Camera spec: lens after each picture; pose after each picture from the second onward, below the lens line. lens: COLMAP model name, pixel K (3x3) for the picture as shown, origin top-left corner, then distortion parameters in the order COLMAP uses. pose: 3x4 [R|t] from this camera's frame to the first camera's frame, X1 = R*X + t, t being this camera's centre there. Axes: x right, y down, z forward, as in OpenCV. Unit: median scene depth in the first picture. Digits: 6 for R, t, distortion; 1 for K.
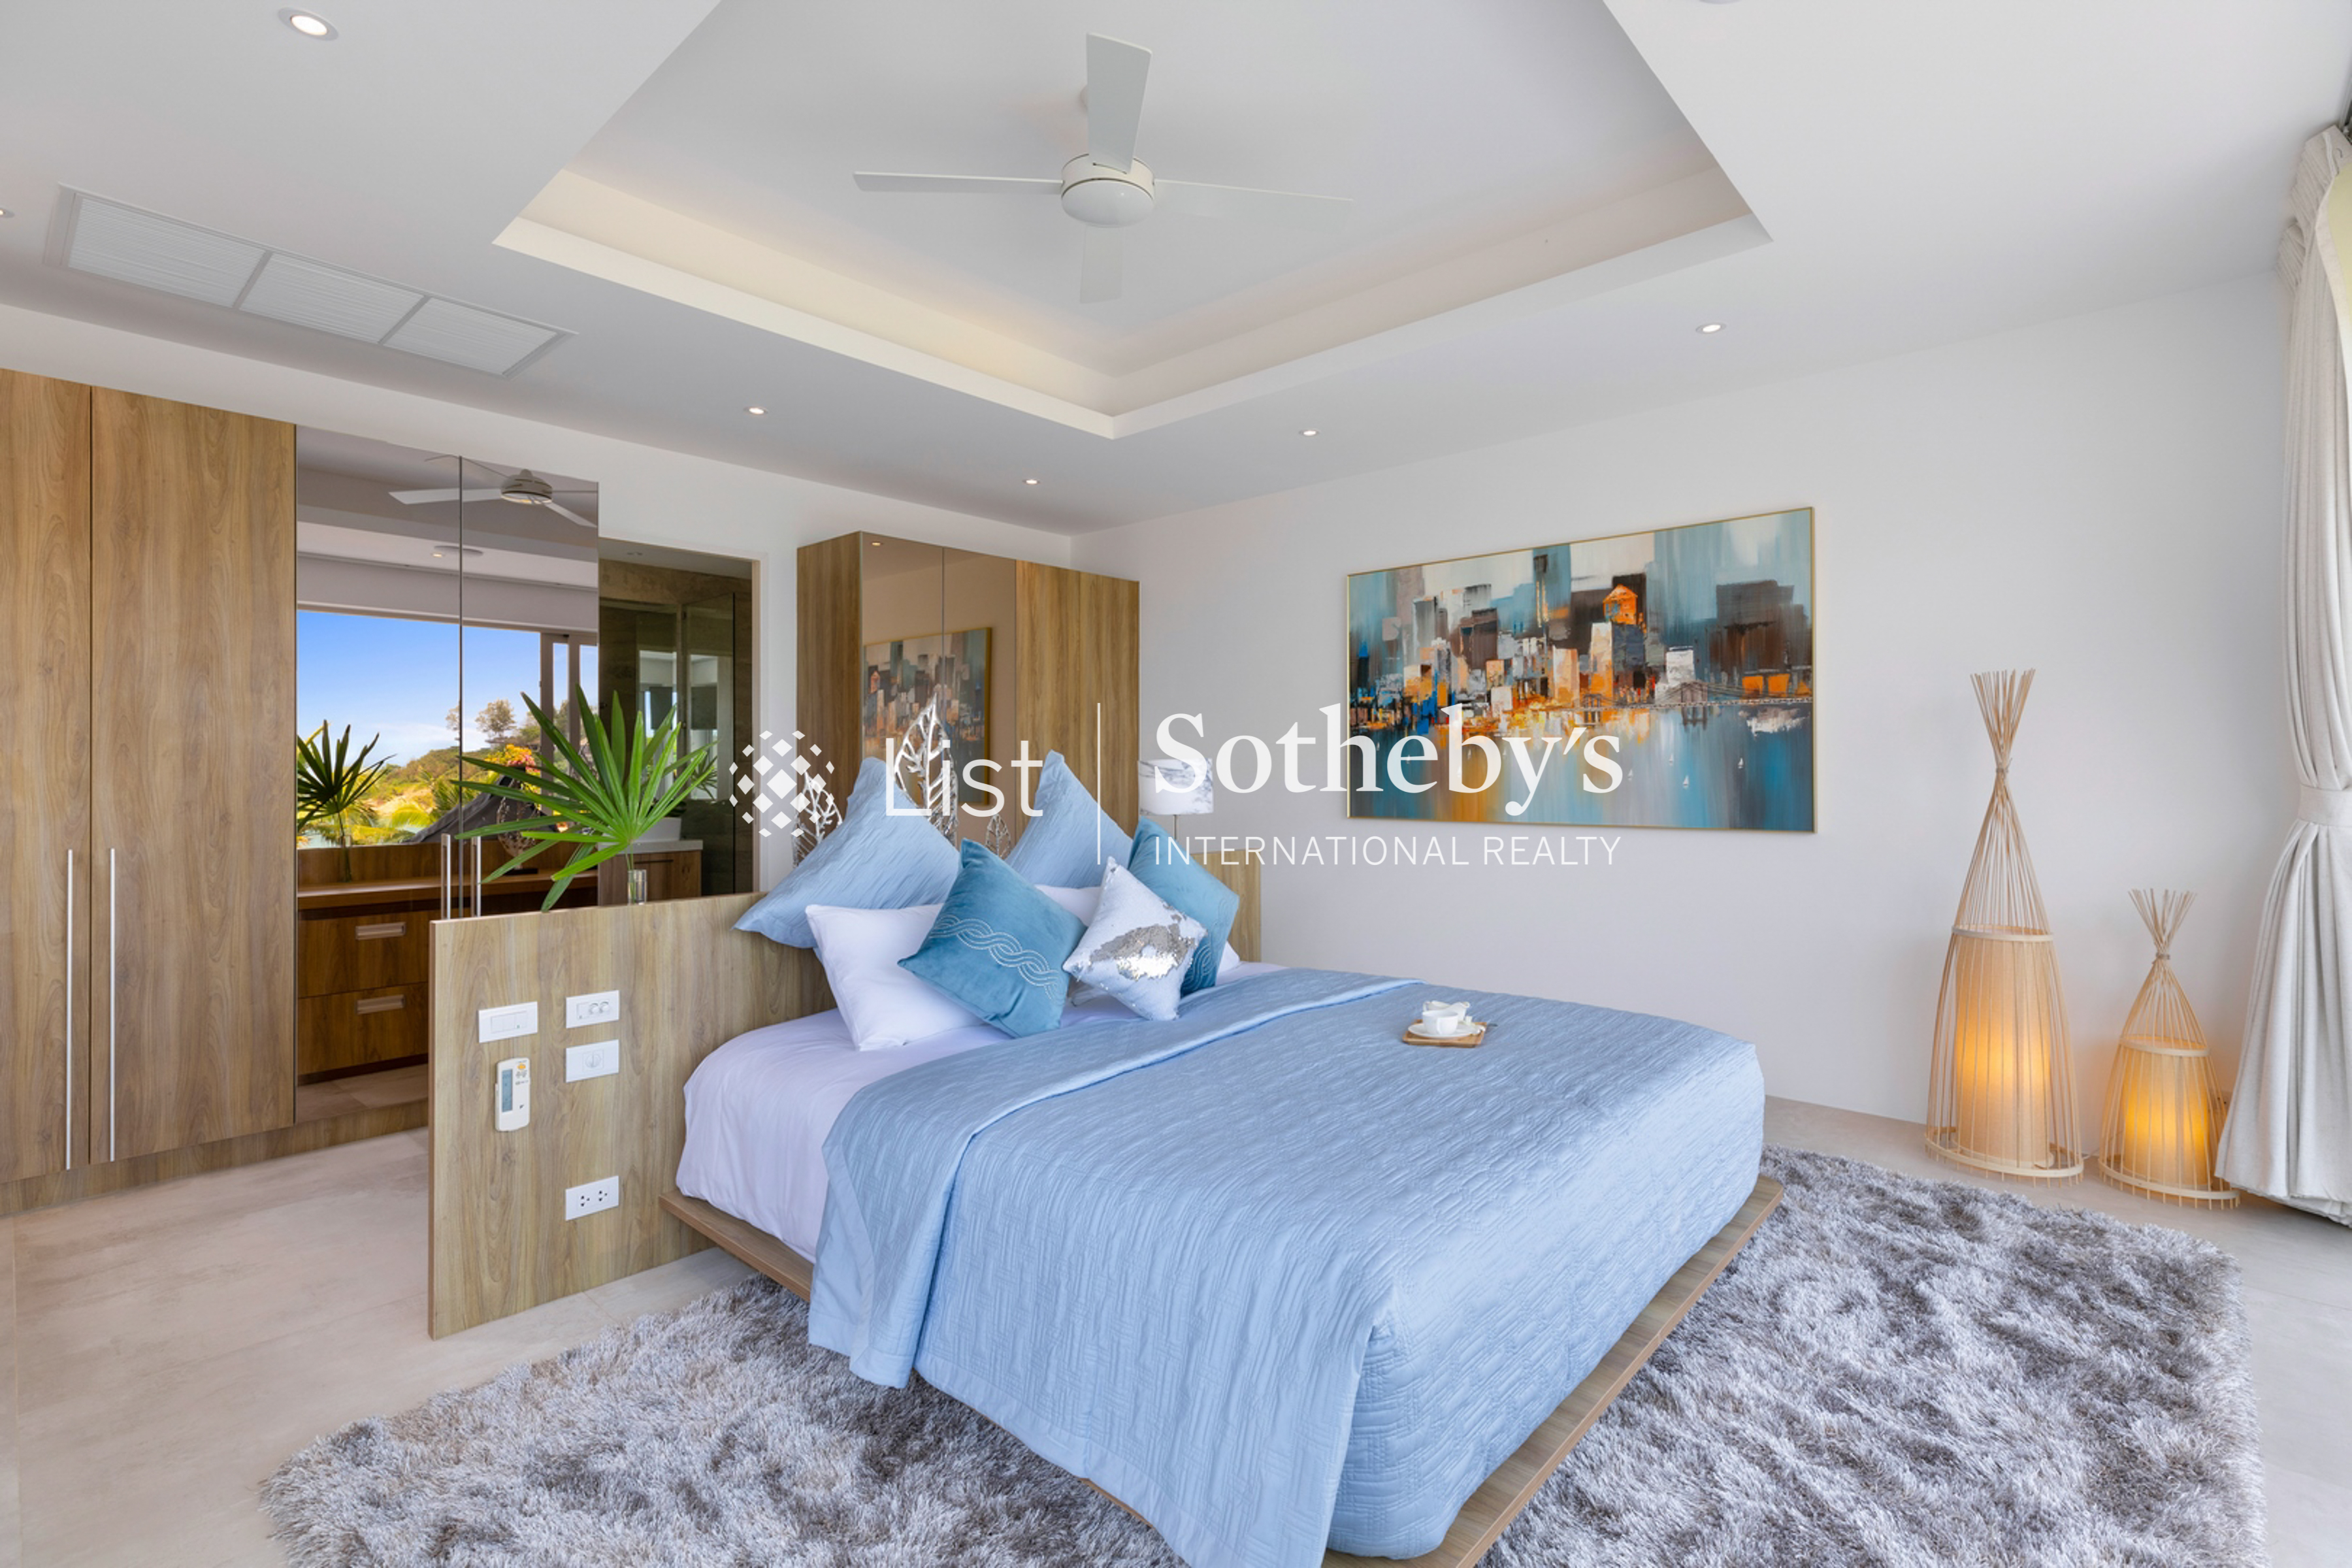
lens RADIAL K [[1050.7, 0, 1179.4], [0, 1050.7, 772.0], [0, 0, 1]] dist [0.001155, 0.000177]
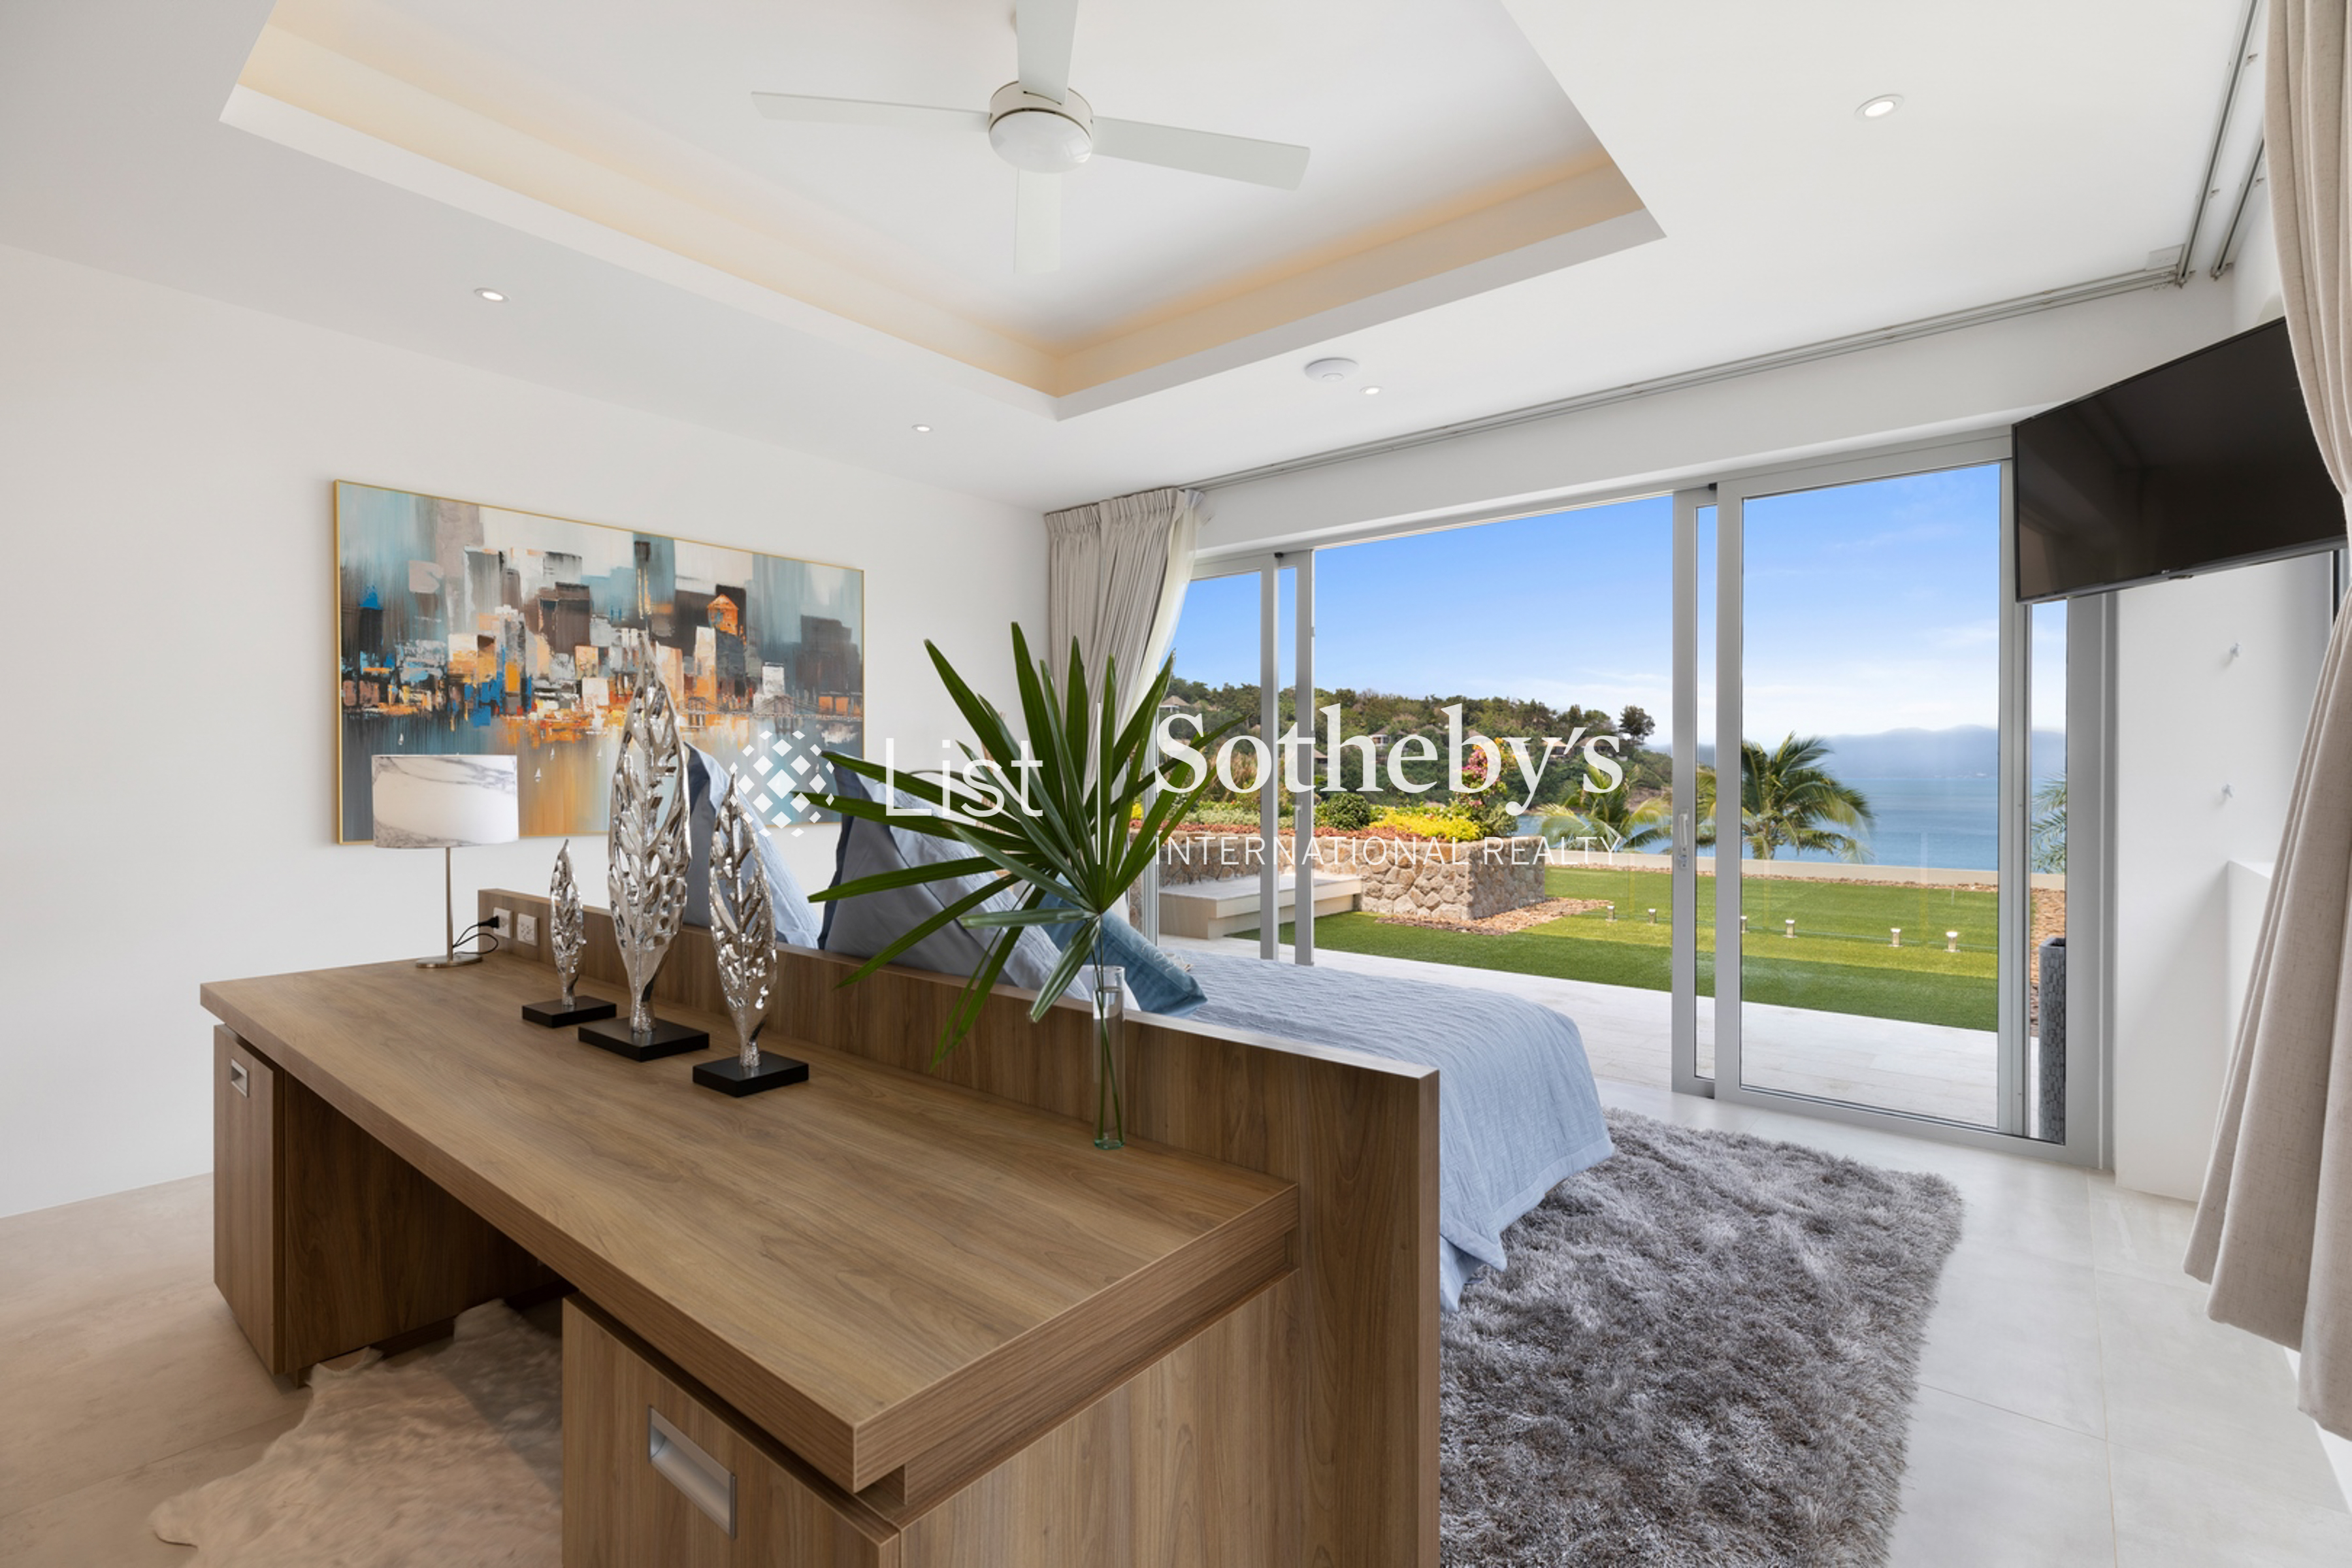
lens RADIAL K [[1050.7, 0, 1179.4], [0, 1050.7, 772.0], [0, 0, 1]] dist [0.001155, 0.000177]
pose [[-0.050879, 0.003896, 0.998697, -0.590327], [0.003847, 0.999986, -0.003705, 0.002259], [-0.998697, 0.003654, -0.050893, 0.560643]]
